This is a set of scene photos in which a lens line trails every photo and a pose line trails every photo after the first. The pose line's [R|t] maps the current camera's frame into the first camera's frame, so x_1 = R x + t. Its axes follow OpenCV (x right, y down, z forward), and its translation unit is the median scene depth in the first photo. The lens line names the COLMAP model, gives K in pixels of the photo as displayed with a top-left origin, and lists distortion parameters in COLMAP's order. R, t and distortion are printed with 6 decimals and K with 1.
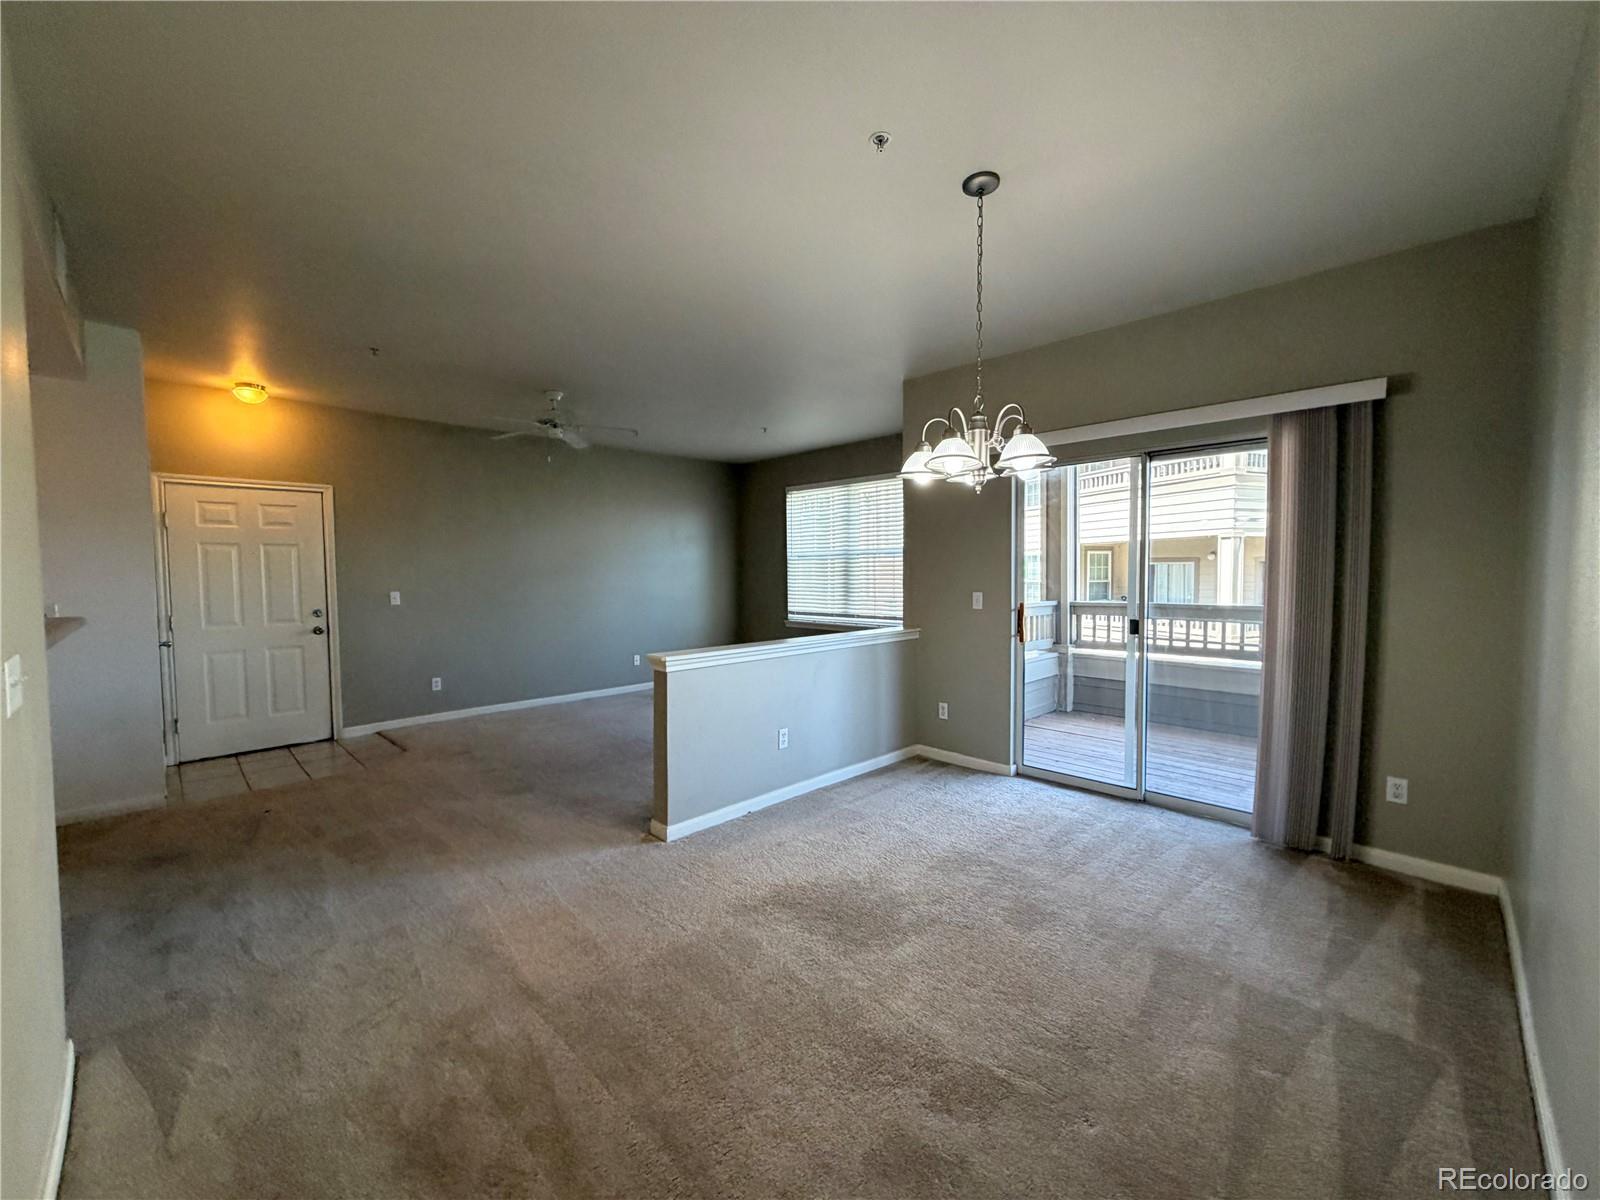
lens RADIAL K [[640.4, 0, 794.5], [0, 640.4, 599.5], [0, 0, 1]] dist [0.000925, -0.000208]
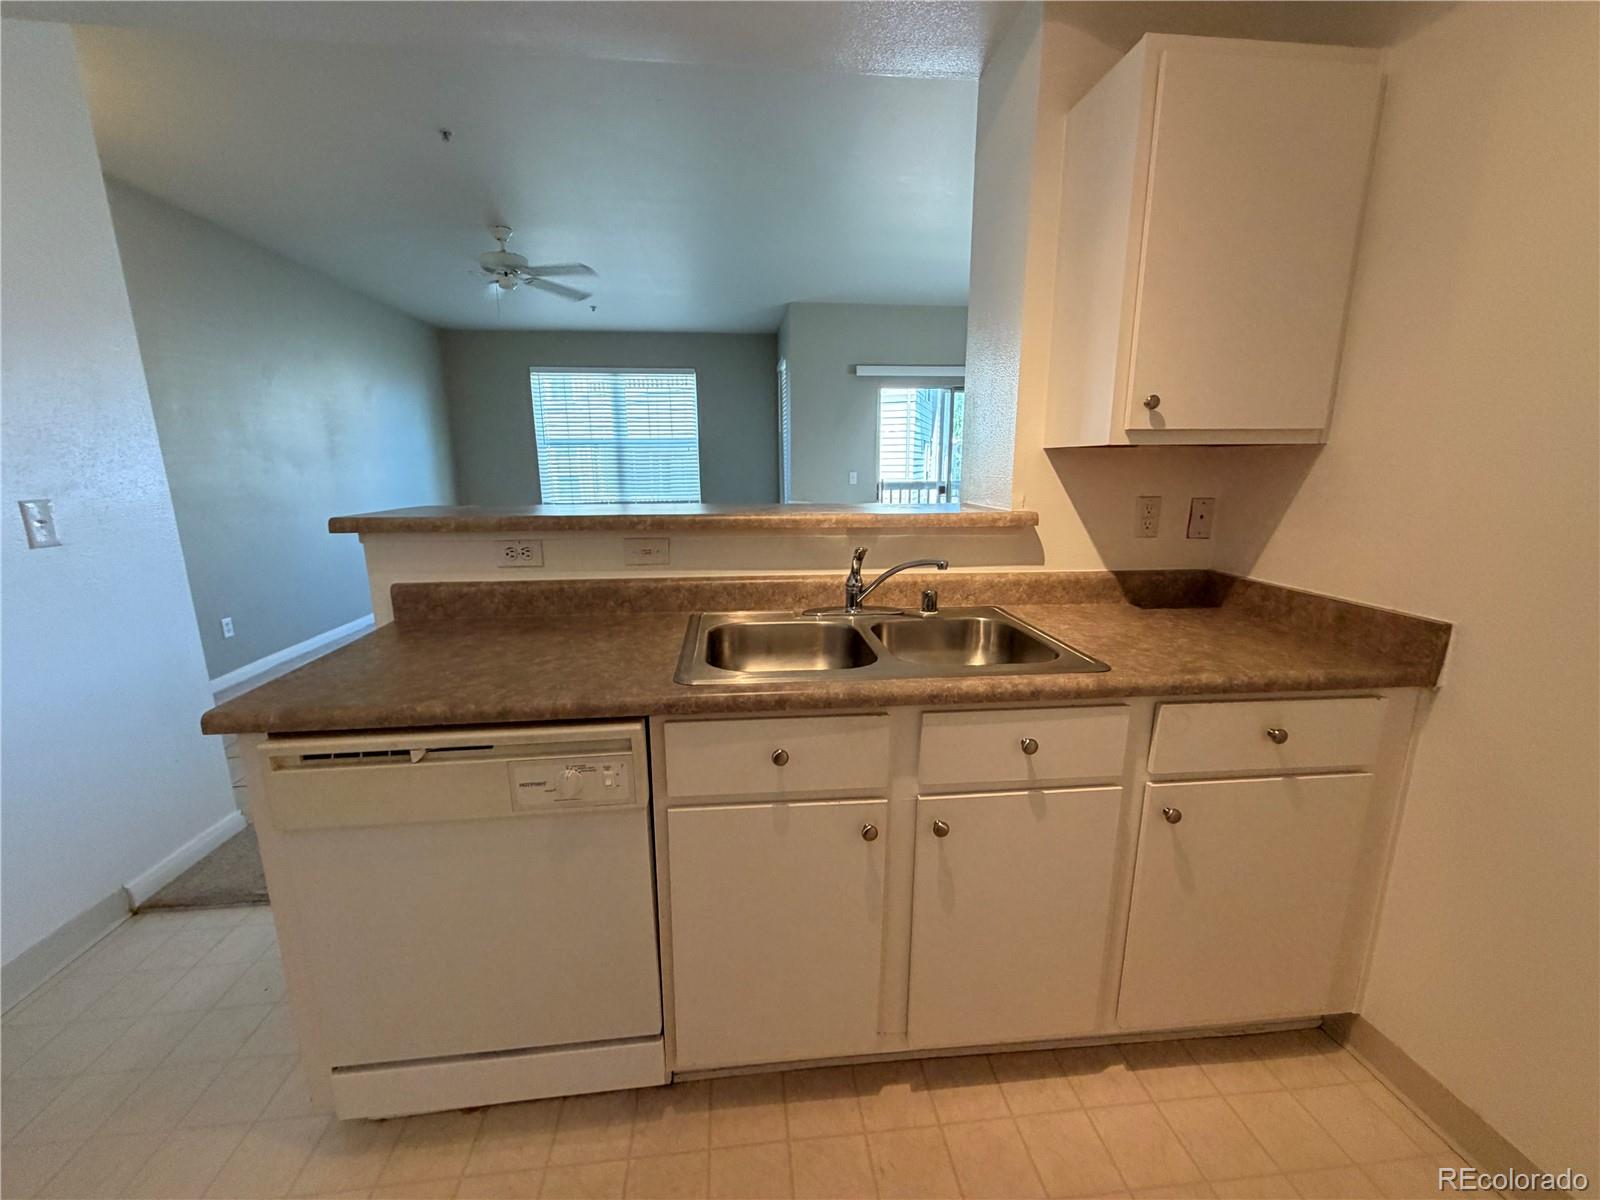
lens RADIAL K [[640.4, 0, 794.5], [0, 640.4, 599.5], [0, 0, 1]] dist [0.000925, -0.000208]
pose [[0.624055, -0.158516, 0.765133, -0.773029], [0.037628, 0.984167, 0.173204, 0.013191], [-0.780474, -0.079298, 0.620139, 0.154358]]
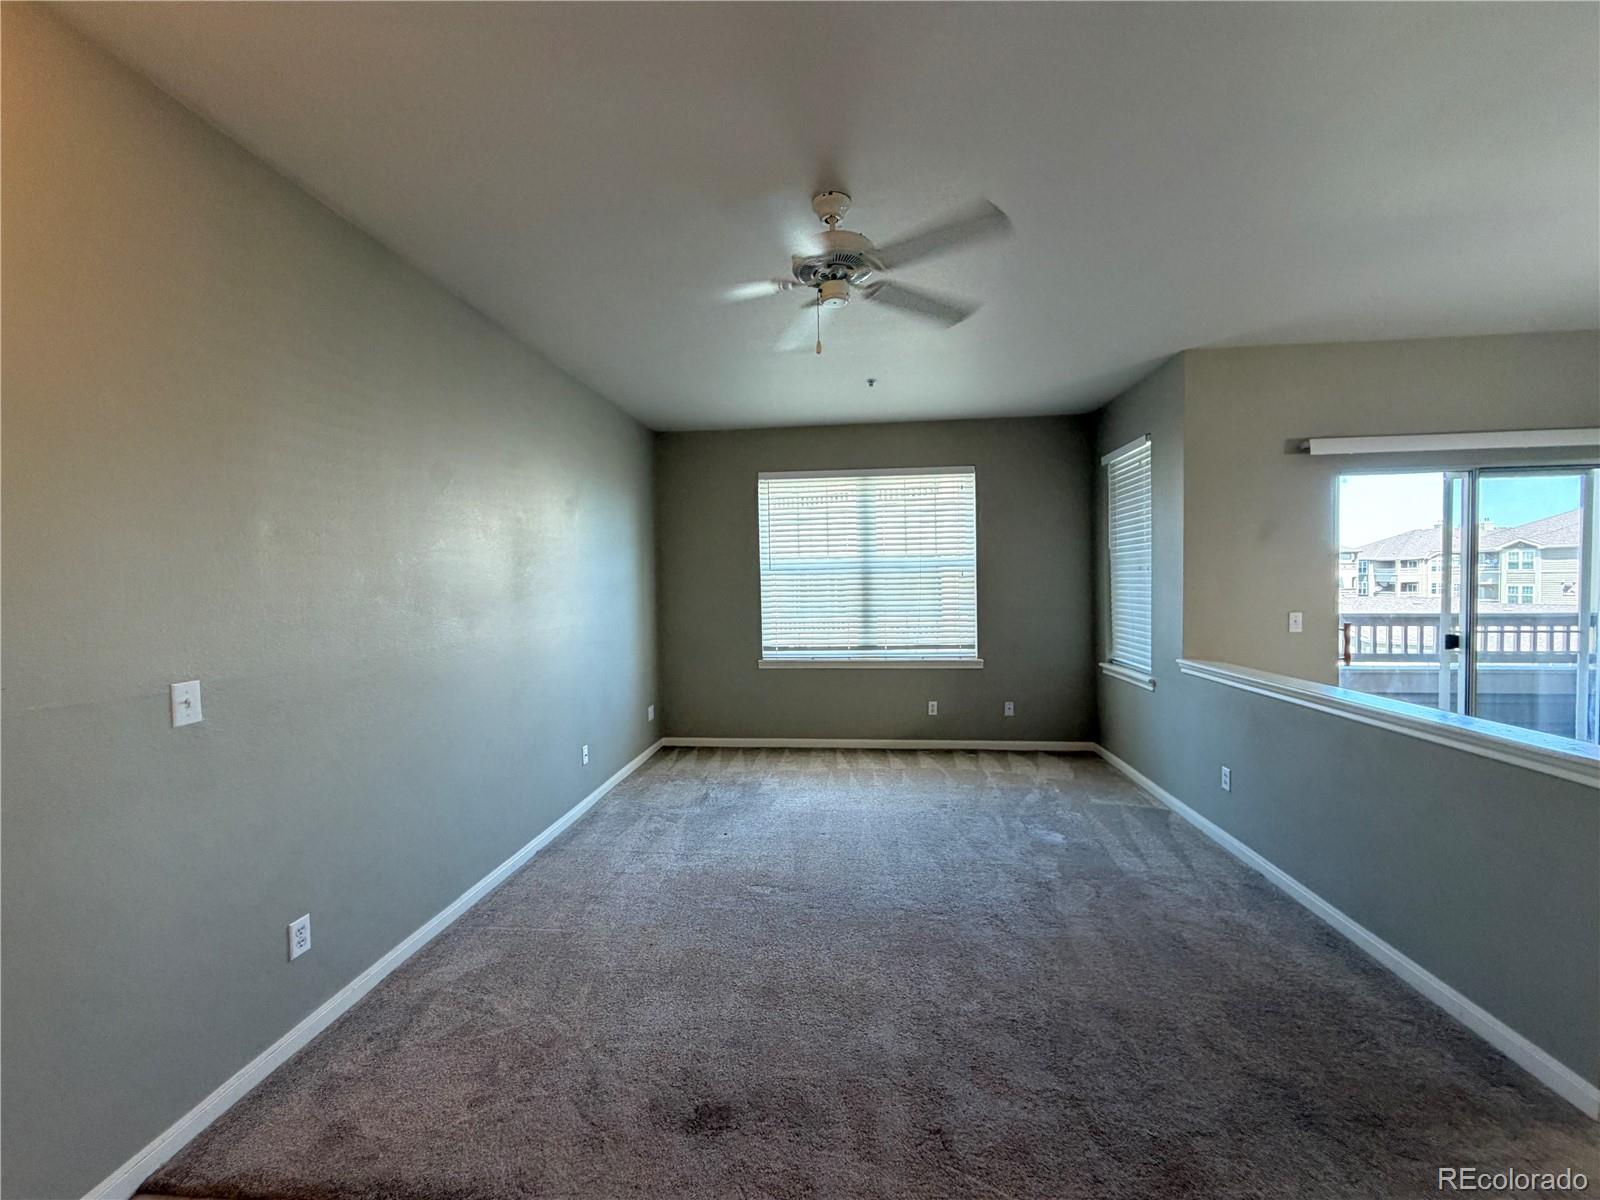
lens RADIAL K [[643.0, 0, 800.0], [0, 643.0, 600.0], [0, 0, 1]] dist [0.001069, -0.000192]
pose [[0.768385, -0.025531, 0.639478, -0.633202], [0.039865, 0.999173, -0.008010, -0.038540], [-0.638745, 0.031647, 0.768767, 0.620183]]
